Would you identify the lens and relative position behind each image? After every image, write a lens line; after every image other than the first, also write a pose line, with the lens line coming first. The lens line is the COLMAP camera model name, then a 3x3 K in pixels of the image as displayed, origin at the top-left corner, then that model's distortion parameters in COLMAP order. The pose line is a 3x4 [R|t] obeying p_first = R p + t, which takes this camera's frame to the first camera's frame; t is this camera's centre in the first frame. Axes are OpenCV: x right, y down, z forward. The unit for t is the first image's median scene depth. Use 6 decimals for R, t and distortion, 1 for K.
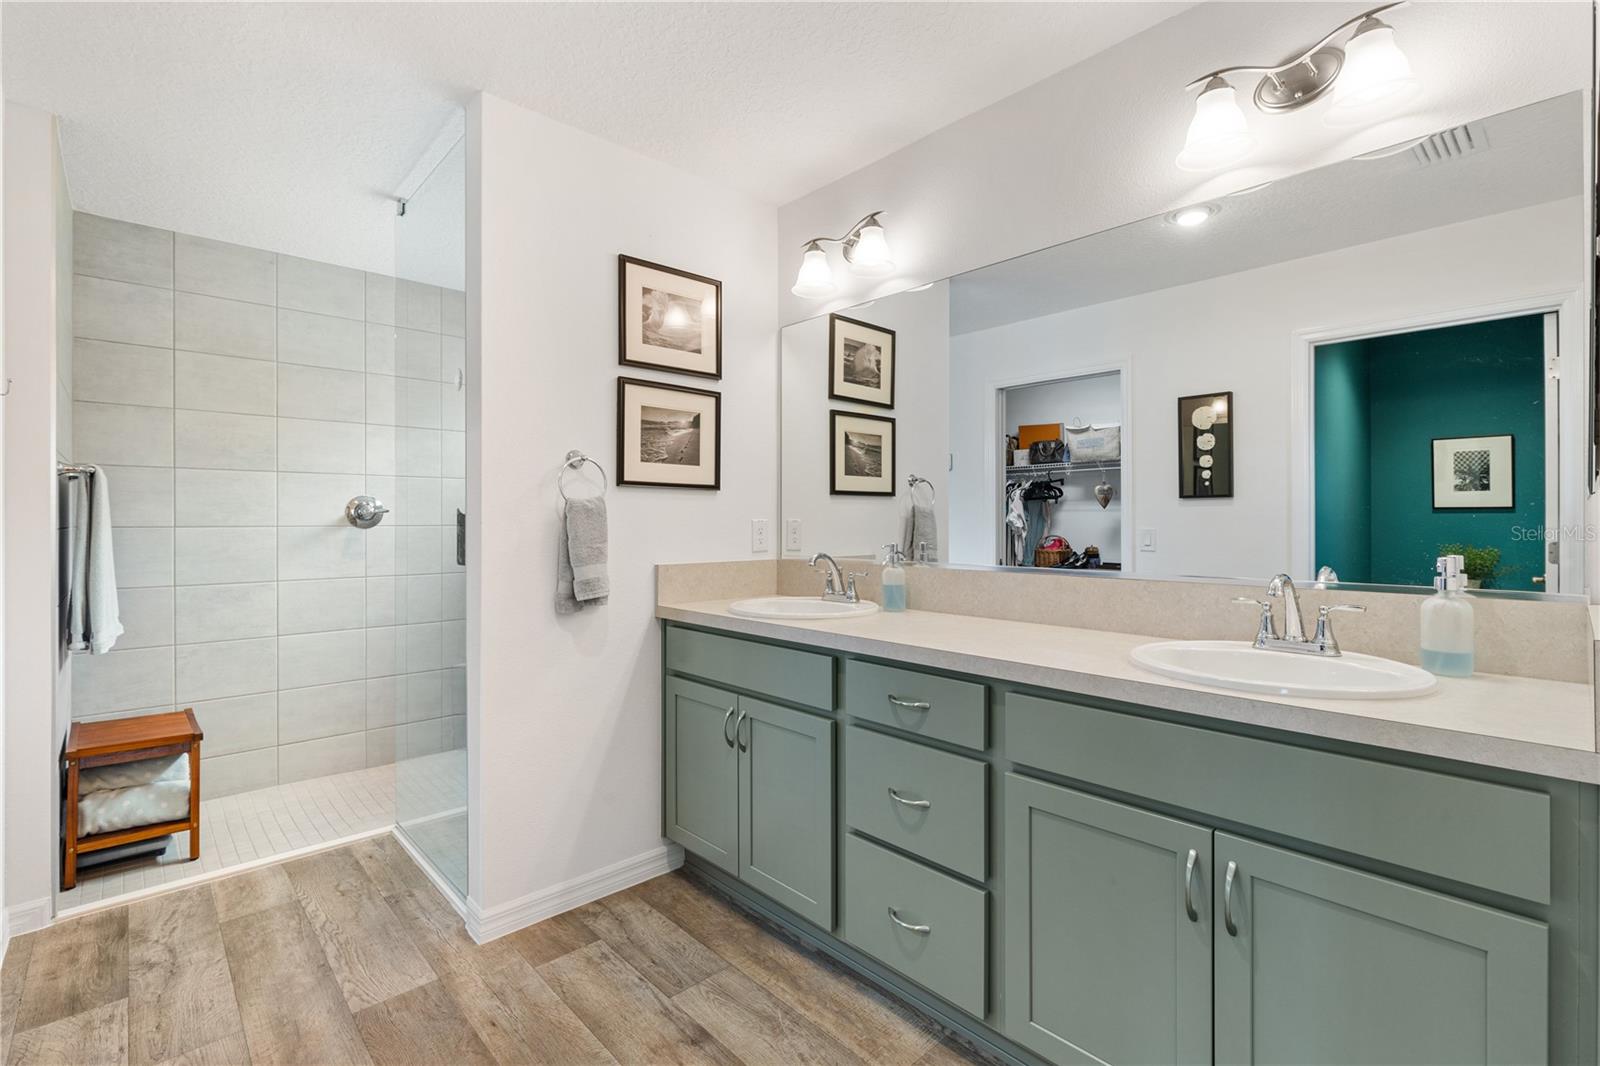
lens RADIAL K [[700.5, 0, 780.6], [0, 700.5, 530.0], [0, 0, 1]] dist [0.002080, 0.000656]
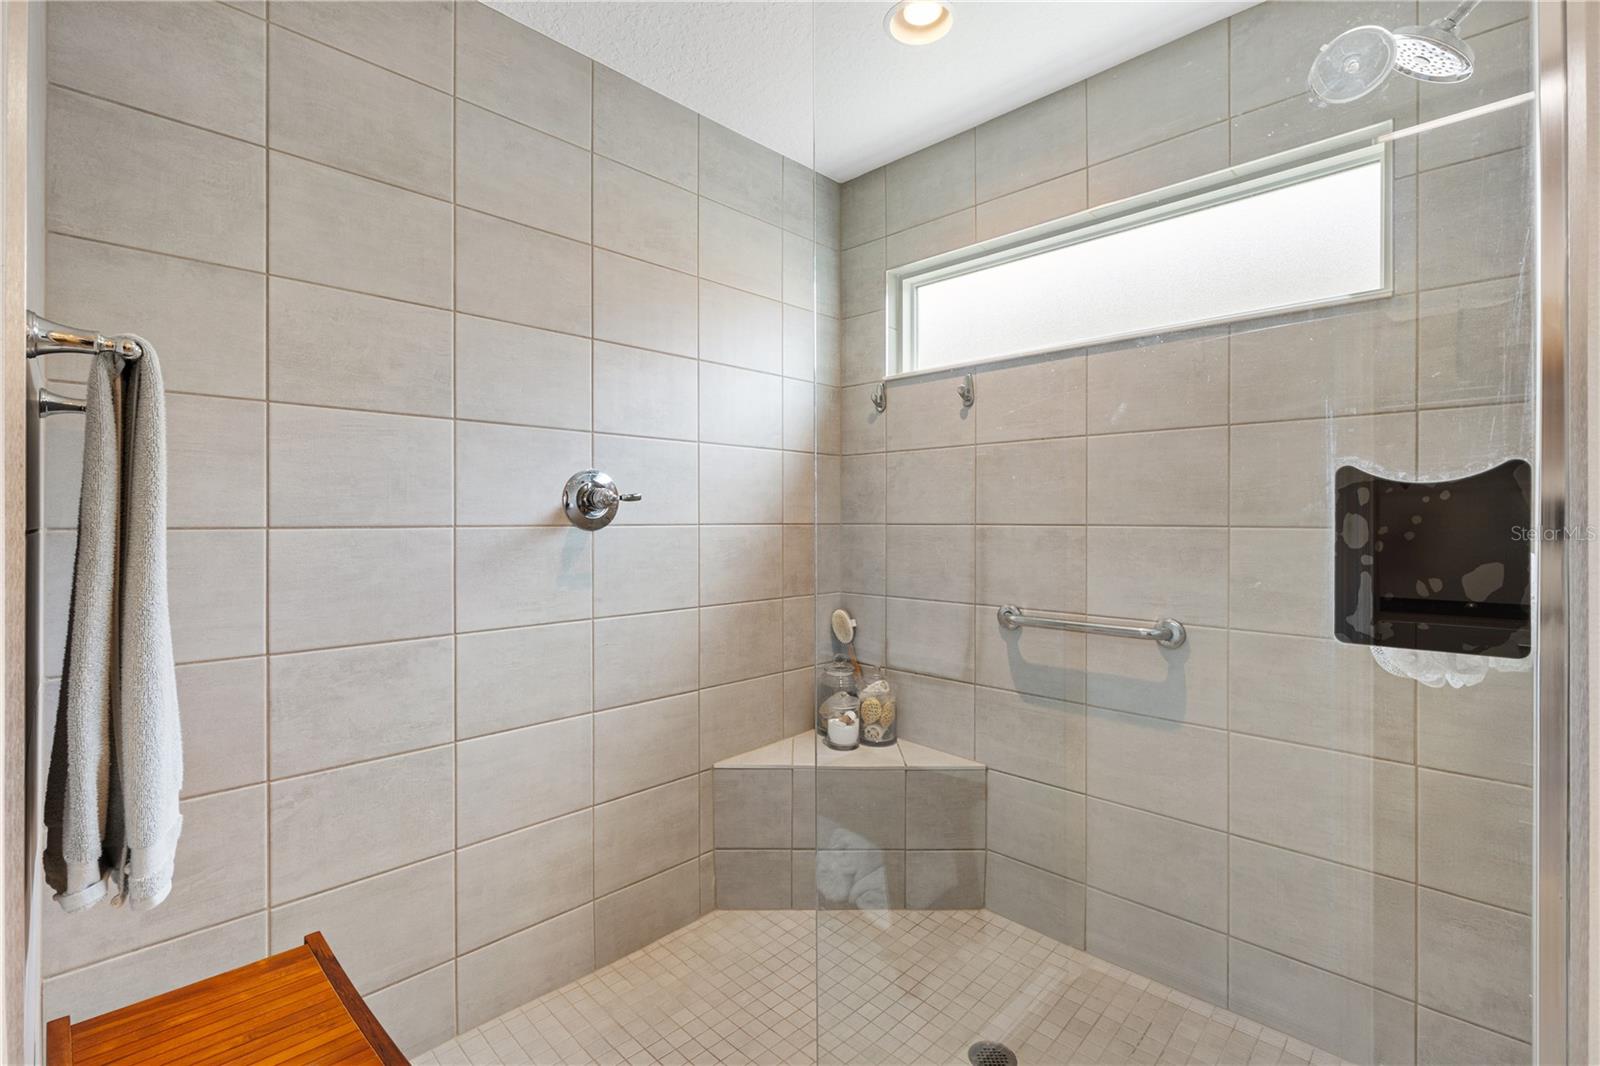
lens RADIAL K [[716.3, 0, 802.5], [0, 716.3, 529.0], [0, 0, 1]] dist [0.002947, -0.000283]
pose [[0.998739, -0.000494, 0.050207, -0.510303], [0.000578, 0.999998, -0.001664, -0.002306], [-0.050206, 0.001691, 0.998737, 0.483899]]
